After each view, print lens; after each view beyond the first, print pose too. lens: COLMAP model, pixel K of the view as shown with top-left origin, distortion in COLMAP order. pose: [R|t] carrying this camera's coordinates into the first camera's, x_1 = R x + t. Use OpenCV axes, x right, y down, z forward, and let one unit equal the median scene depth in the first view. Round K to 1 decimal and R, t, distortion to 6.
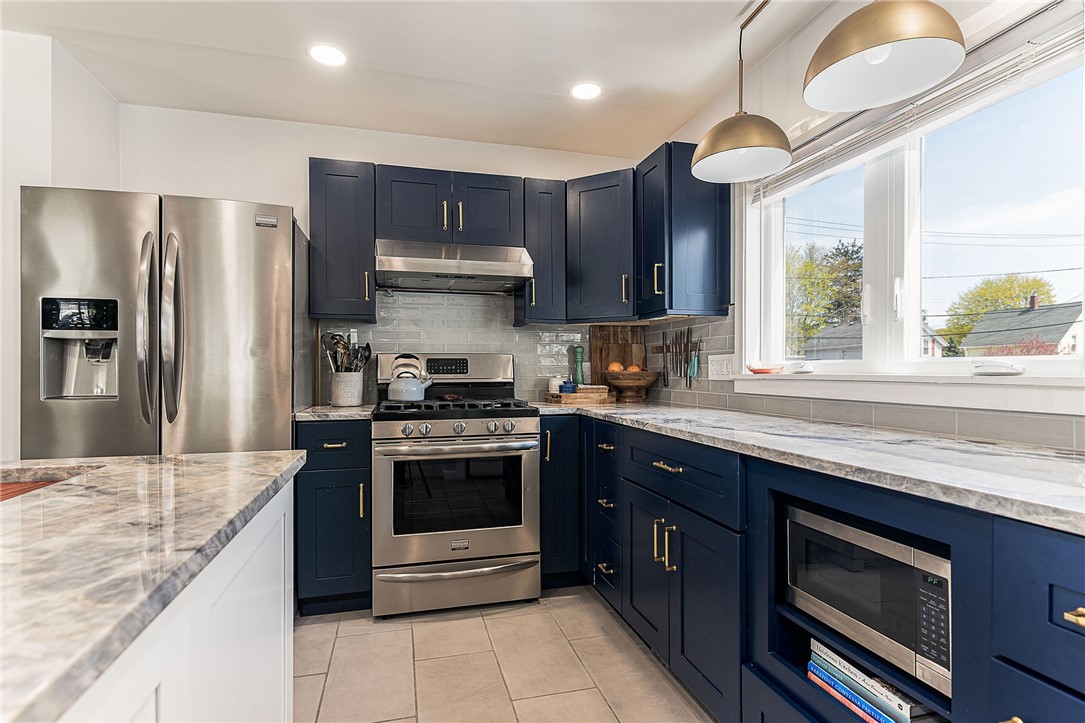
lens RADIAL K [[538.0, 0, 544.9], [0, 538.0, 371.3], [0, 0, 1]] dist [0.005677, -0.000733]
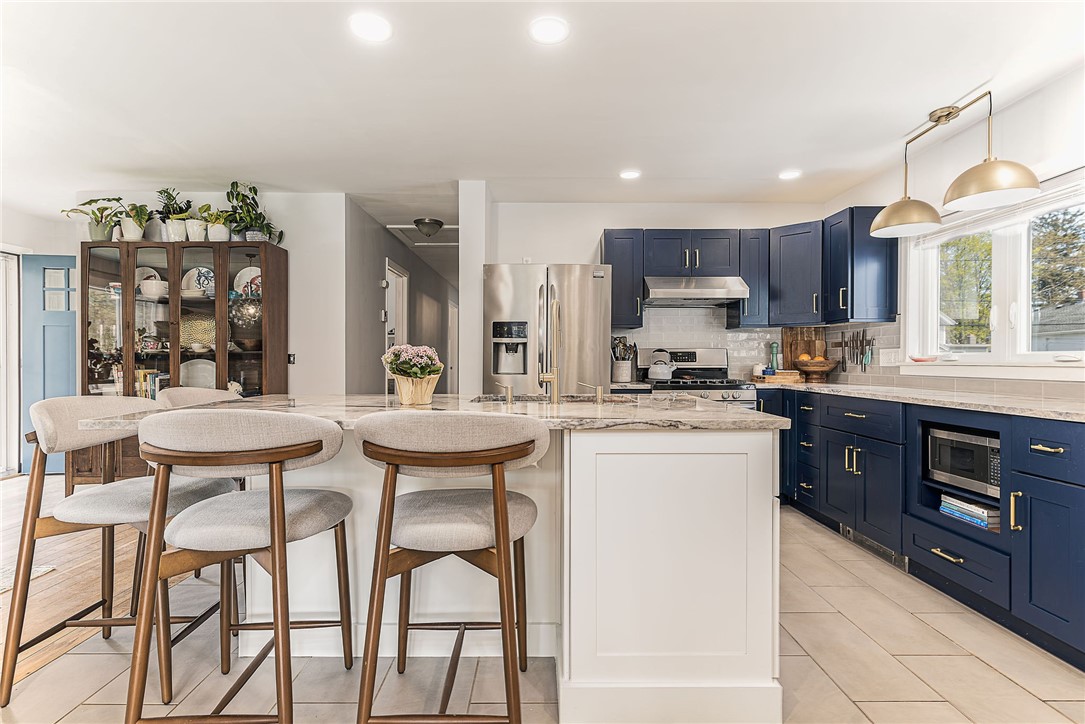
lens RADIAL K [[538.0, 0, 543.1], [0, 538.0, 366.3], [0, 0, 1]] dist [0.005677, -0.000733]
pose [[0.968662, 0.003929, -0.248351, -0.215648], [-0.001733, 0.999957, 0.009064, 0.004415], [0.248376, -0.008349, 0.968628, -0.635368]]
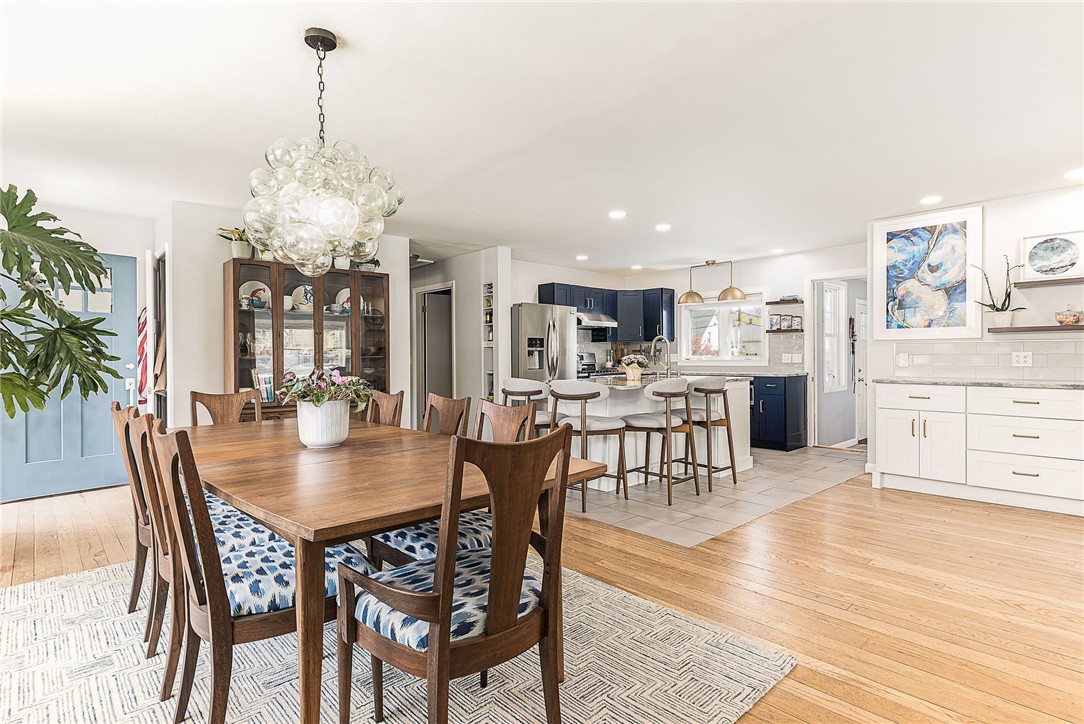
lens RADIAL K [[537.5, 0, 555.5], [0, 537.5, 358.1], [0, 0, 1]] dist [0.005677, -0.000733]
pose [[0.876581, -0.007063, 0.481203, -1.785435], [0.008329, 0.999965, -0.000495, -0.009939], [-0.481183, 0.004442, 0.876609, -1.433701]]
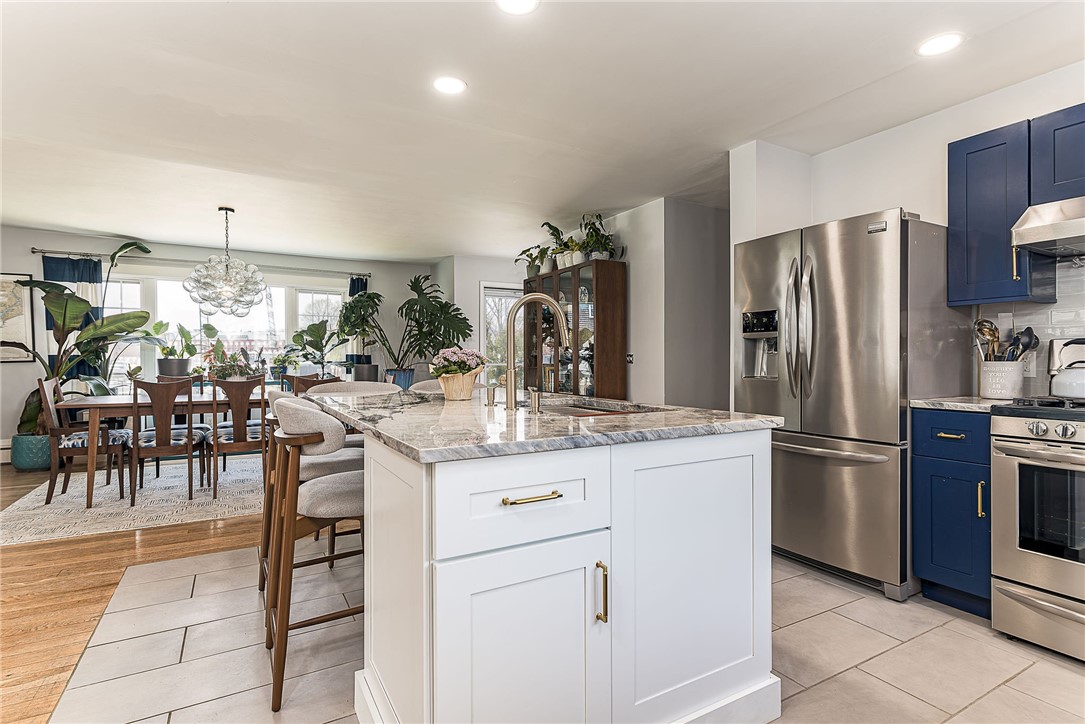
lens RADIAL K [[538.0, 0, 541.1], [0, 538.0, 363.2], [0, 0, 1]] dist [0.005677, -0.000733]
pose [[0.256036, 0.007962, -0.966635, 0.337995], [-0.000748, 0.999967, 0.008038, -0.001736], [0.966667, -0.001335, 0.256033, 0.023969]]
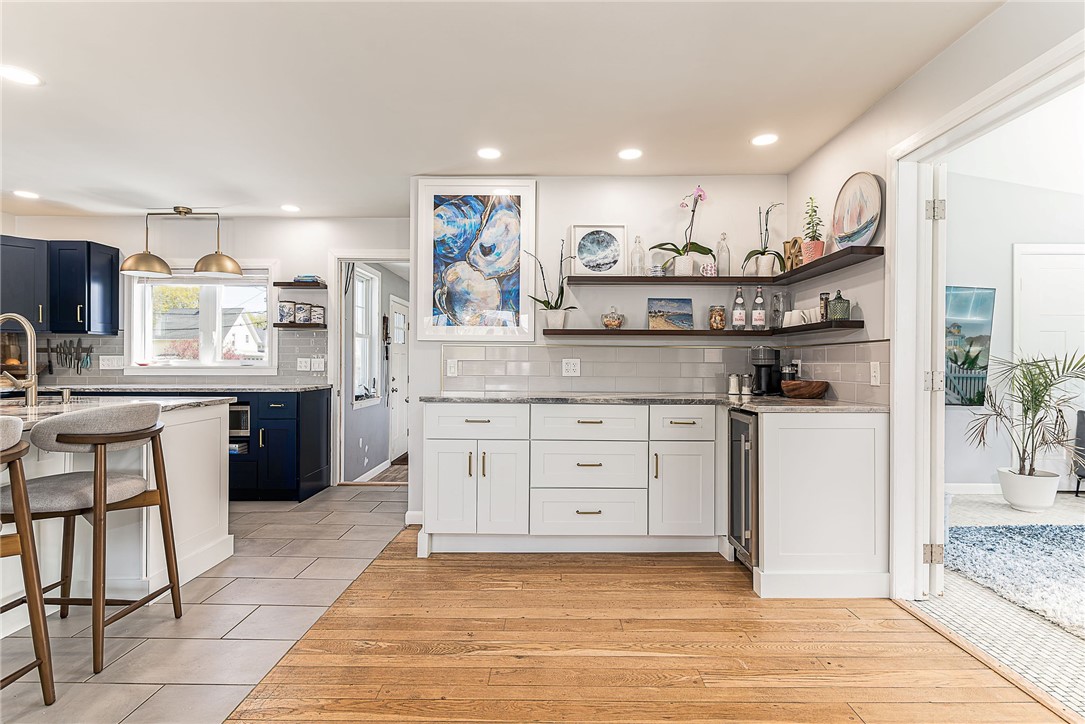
lens RADIAL K [[538.0, 0, 543.4], [0, 538.0, 361.7], [0, 0, 1]] dist [0.005677, -0.000733]
pose [[0.267573, 0.000664, 0.963537, -1.093414], [-0.000670, 1.000000, -0.000503, -0.009660], [-0.963537, -0.000511, 0.267573, -0.965271]]
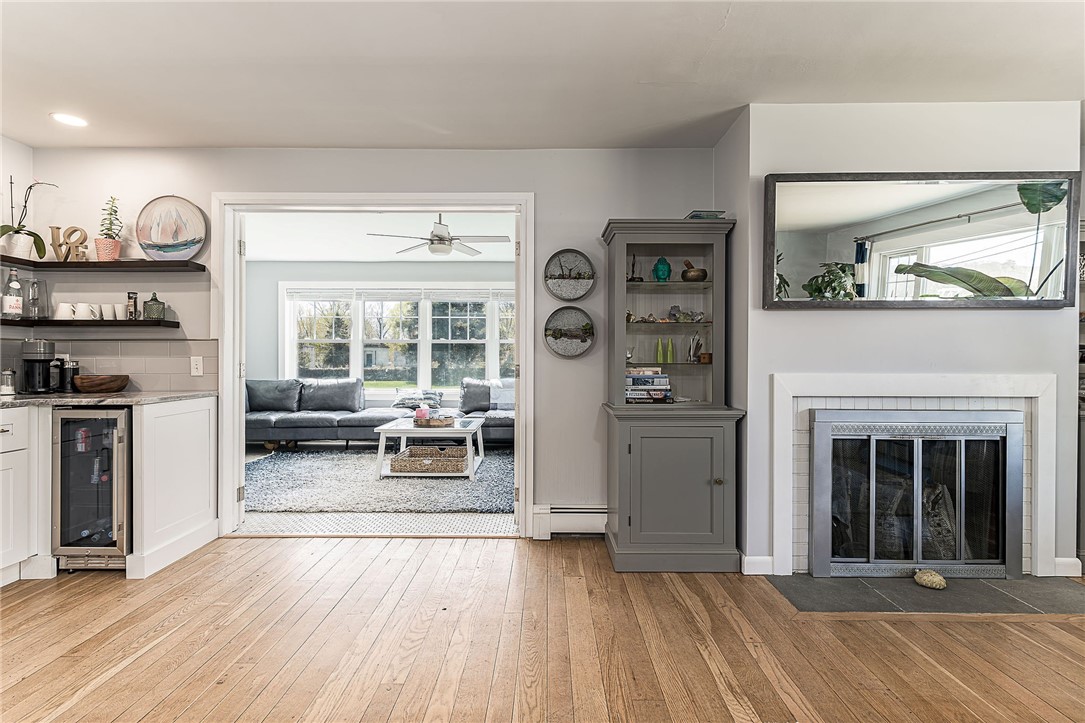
lens RADIAL K [[538.0, 0, 552.8], [0, 538.0, 357.2], [0, 0, 1]] dist [0.005677, -0.000733]
pose [[-0.965303, -0.003346, 0.261112, -1.078285], [-0.002127, 0.999985, 0.004952, -0.016765], [-0.261125, 0.004225, -0.965296, -0.273925]]
